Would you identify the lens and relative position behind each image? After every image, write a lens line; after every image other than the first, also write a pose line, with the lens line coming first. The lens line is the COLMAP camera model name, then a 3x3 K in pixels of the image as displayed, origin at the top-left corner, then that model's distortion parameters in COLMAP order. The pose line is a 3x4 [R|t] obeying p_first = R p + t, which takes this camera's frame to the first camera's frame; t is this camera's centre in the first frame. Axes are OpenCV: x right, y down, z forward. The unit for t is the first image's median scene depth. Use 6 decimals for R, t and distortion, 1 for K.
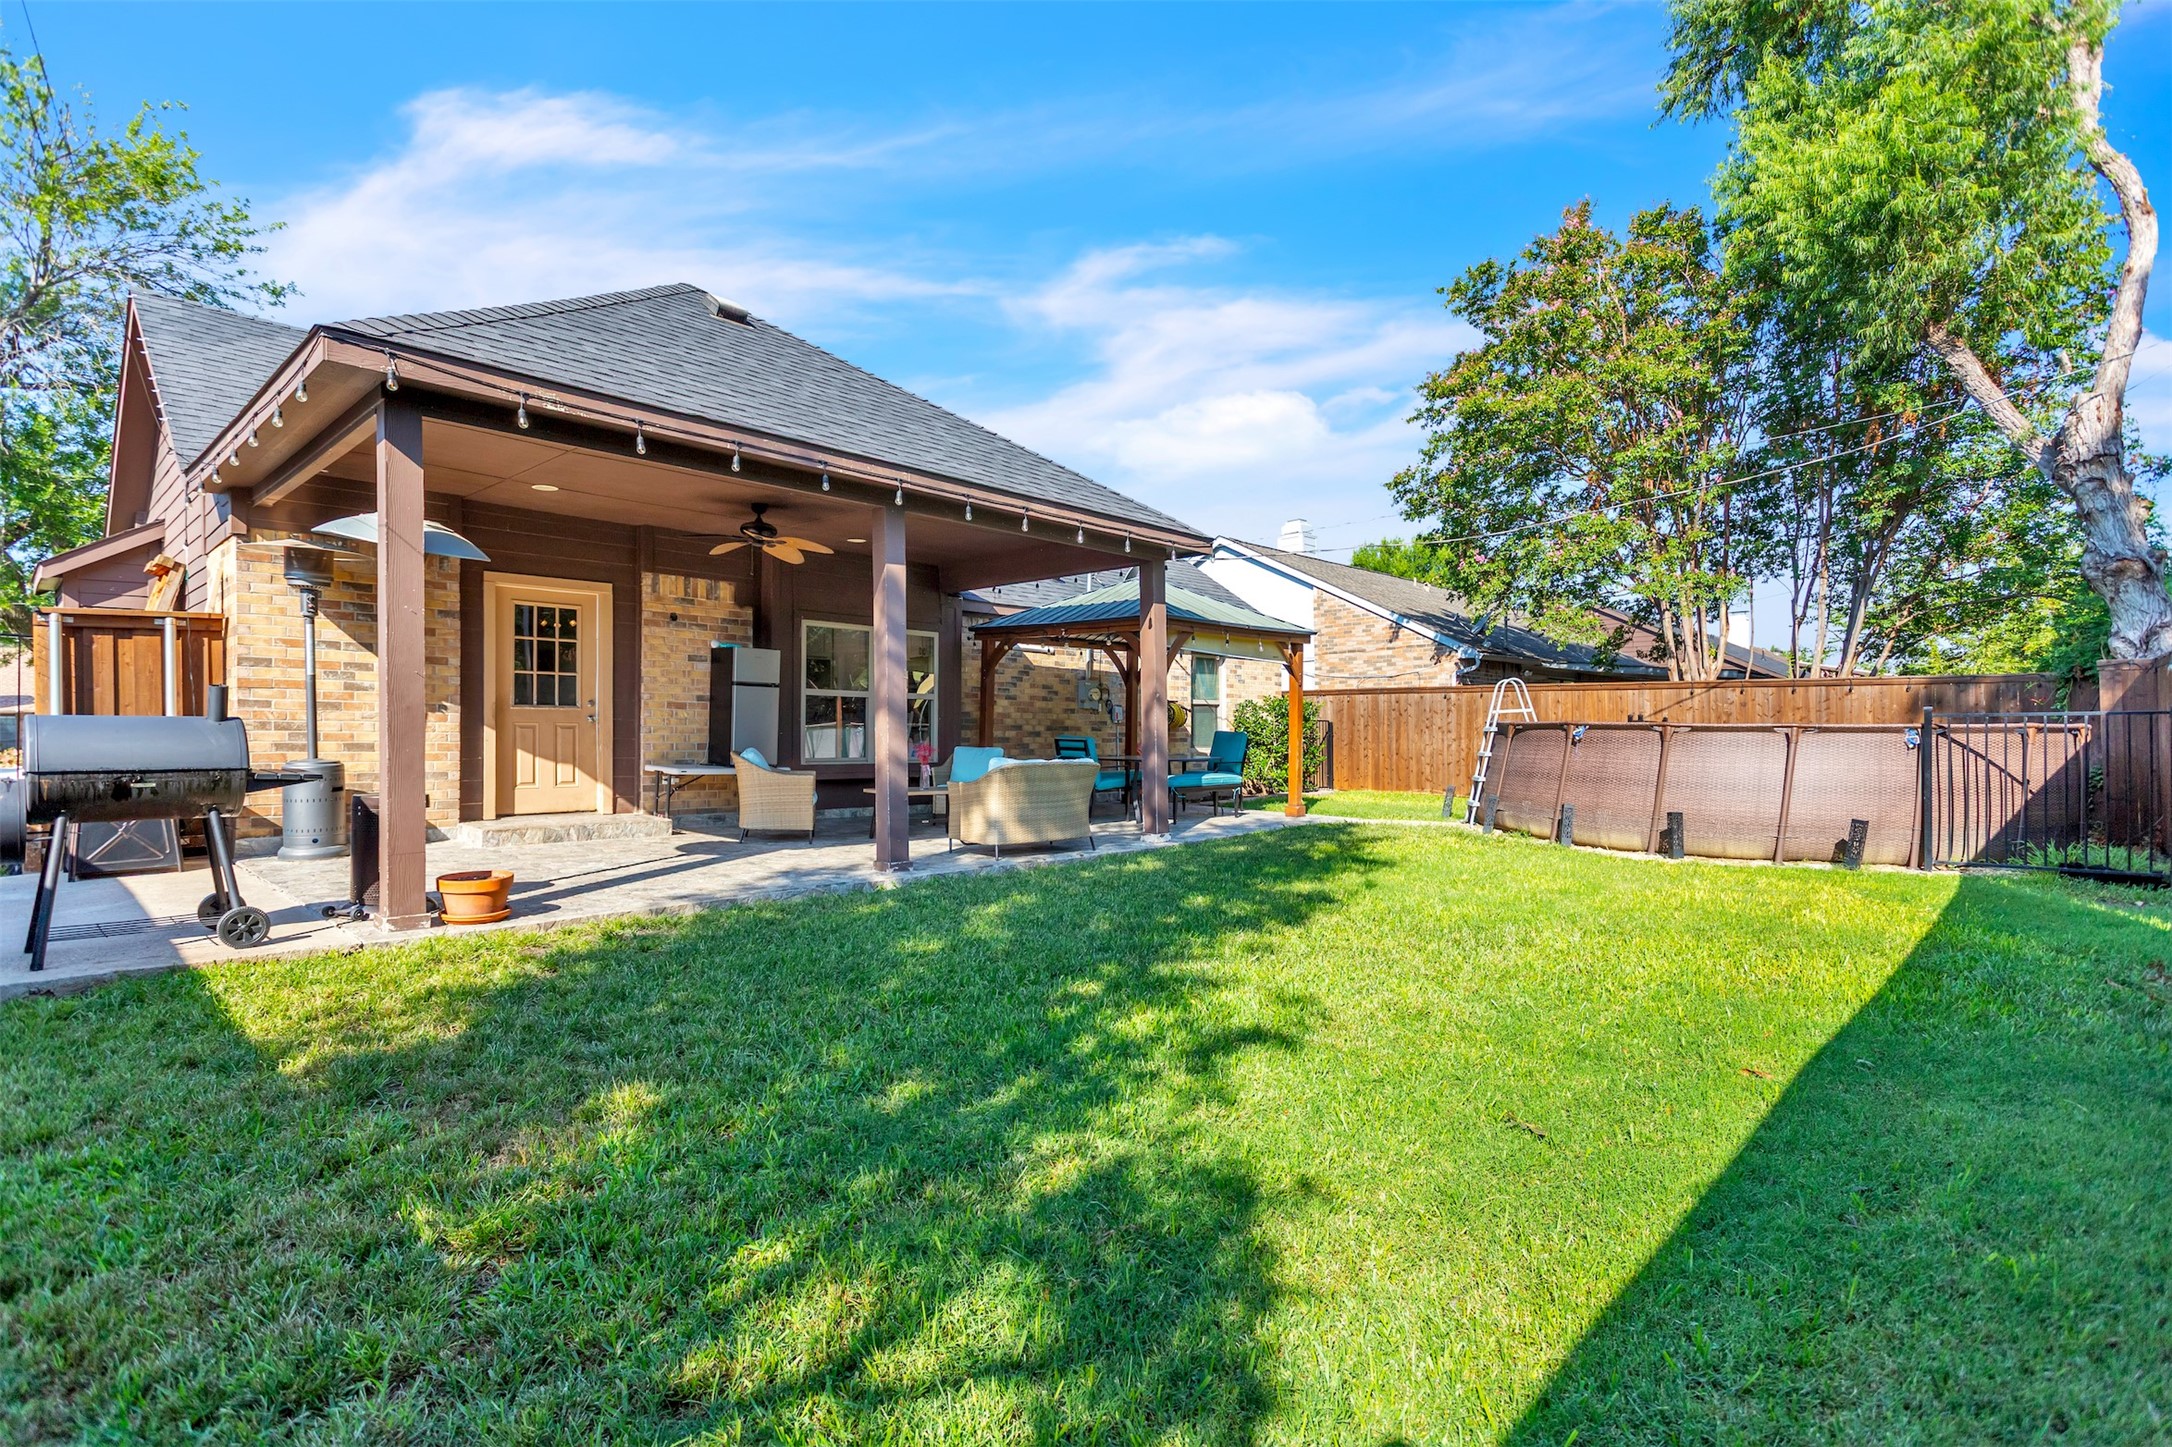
lens RADIAL K [[1068.2, 0, 1079.0], [0, 1068.2, 726.9], [0, 0, 1]] dist [0.009632, -0.000029]
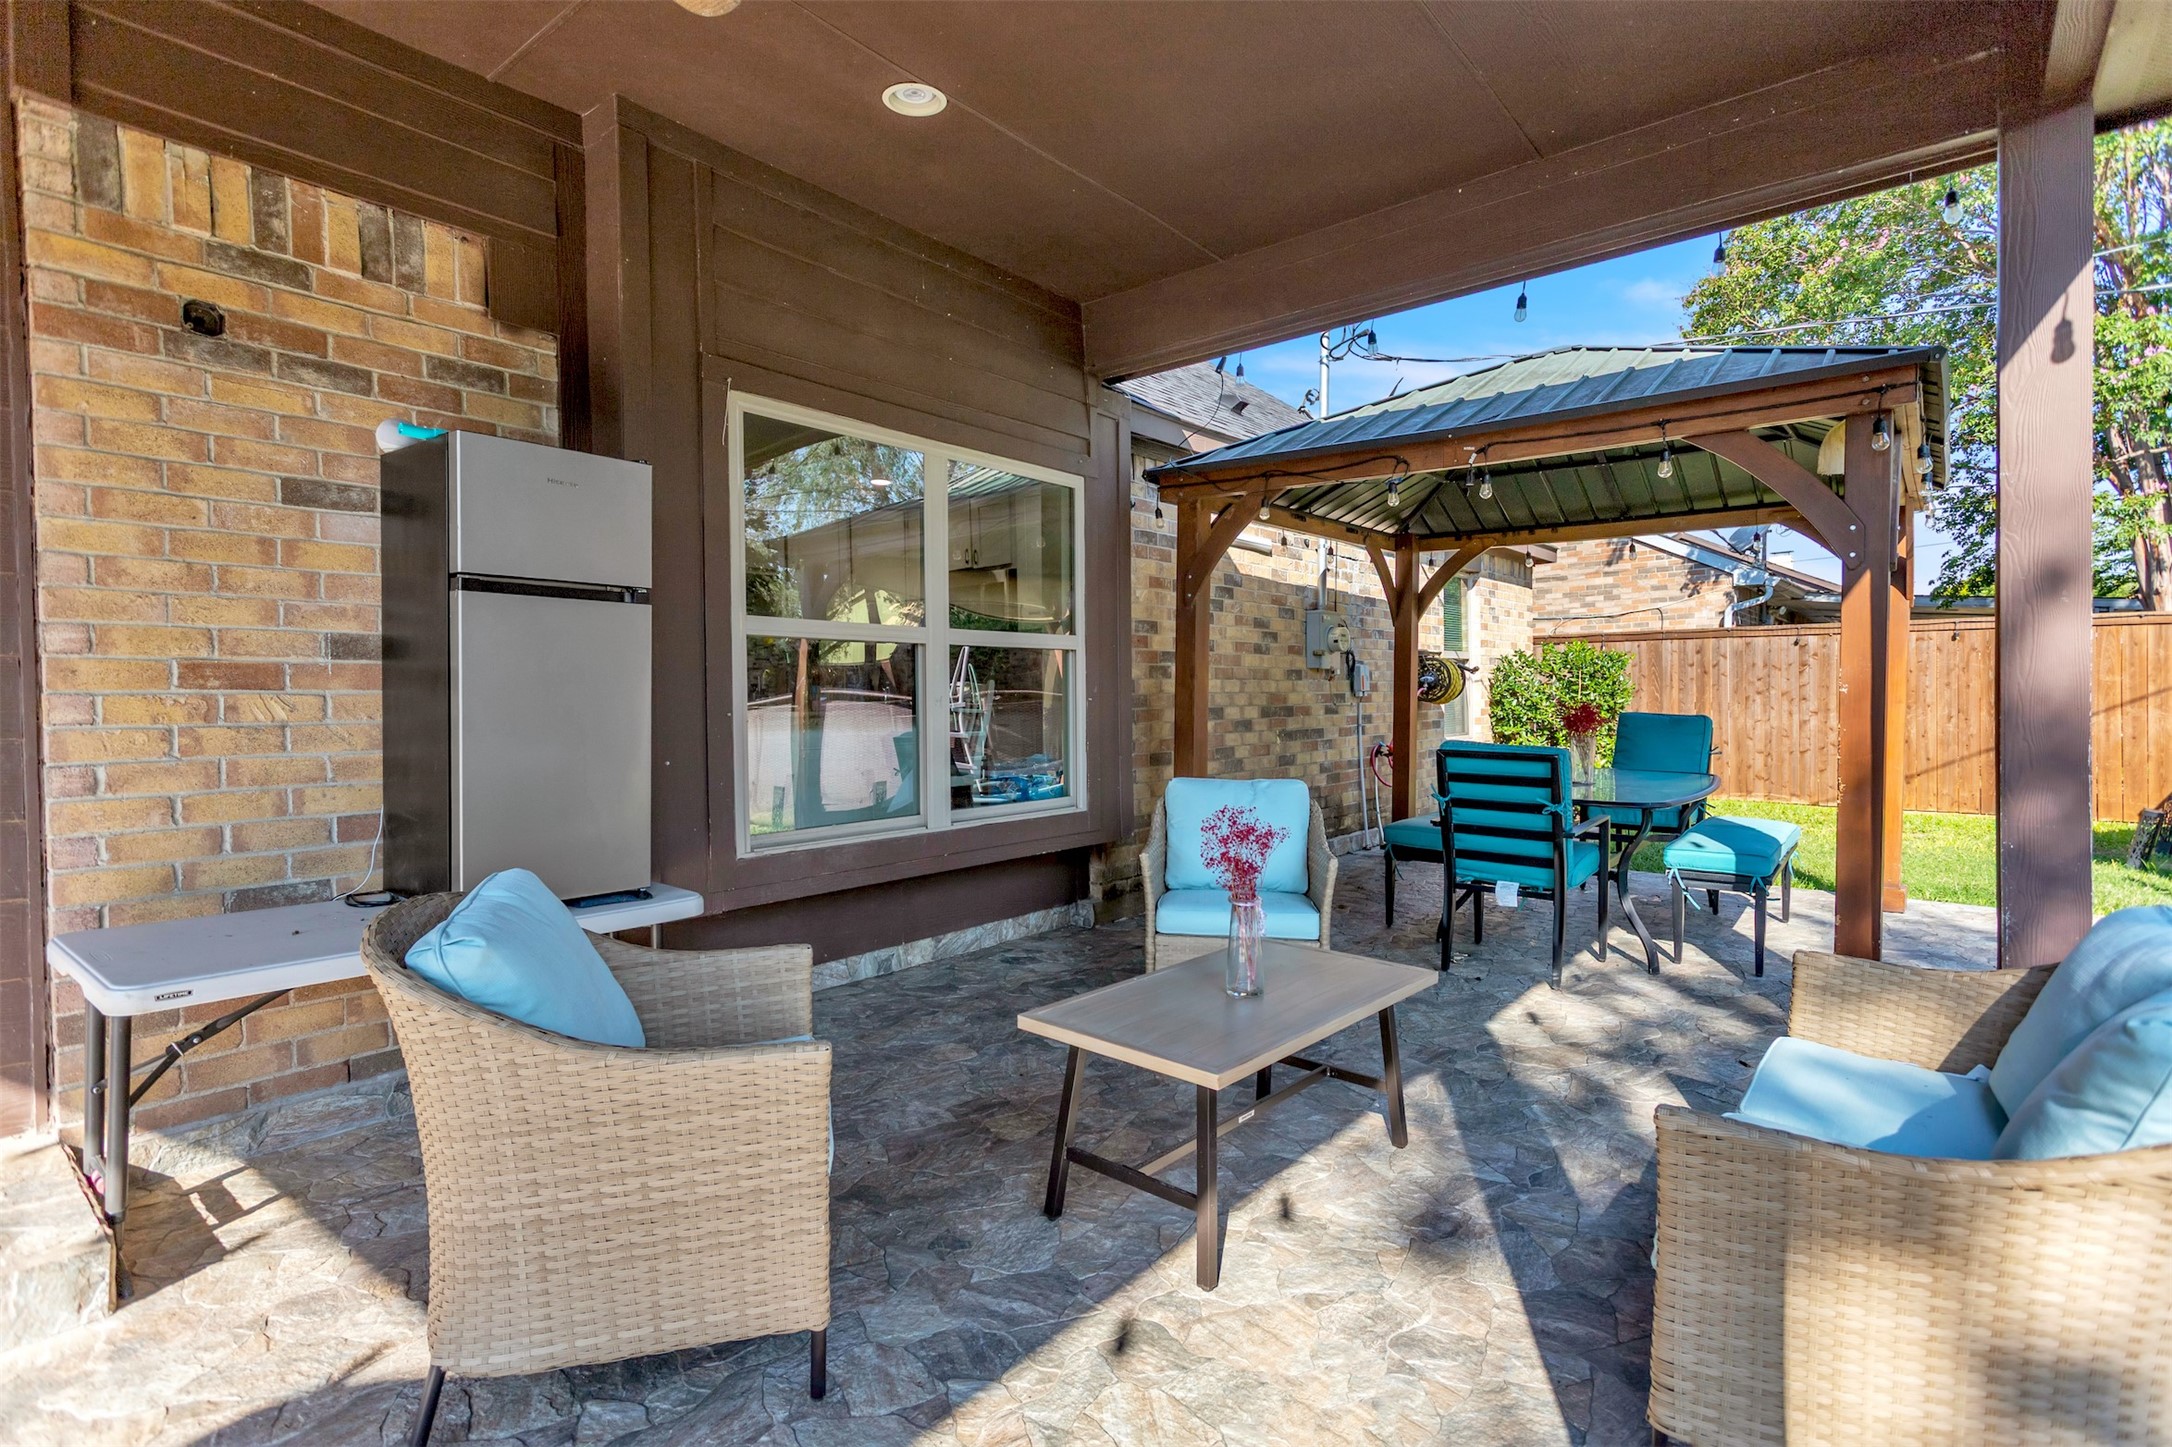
lens RADIAL K [[1068.2, 0, 1089.8], [0, 1068.2, 708.4], [0, 0, 1]] dist [0.009632, -0.000029]
pose [[0.995626, -0.014836, 0.092248, -0.184679], [0.012938, 0.999693, 0.021137, -0.013950], [-0.092533, -0.019851, 0.995512, 0.679426]]
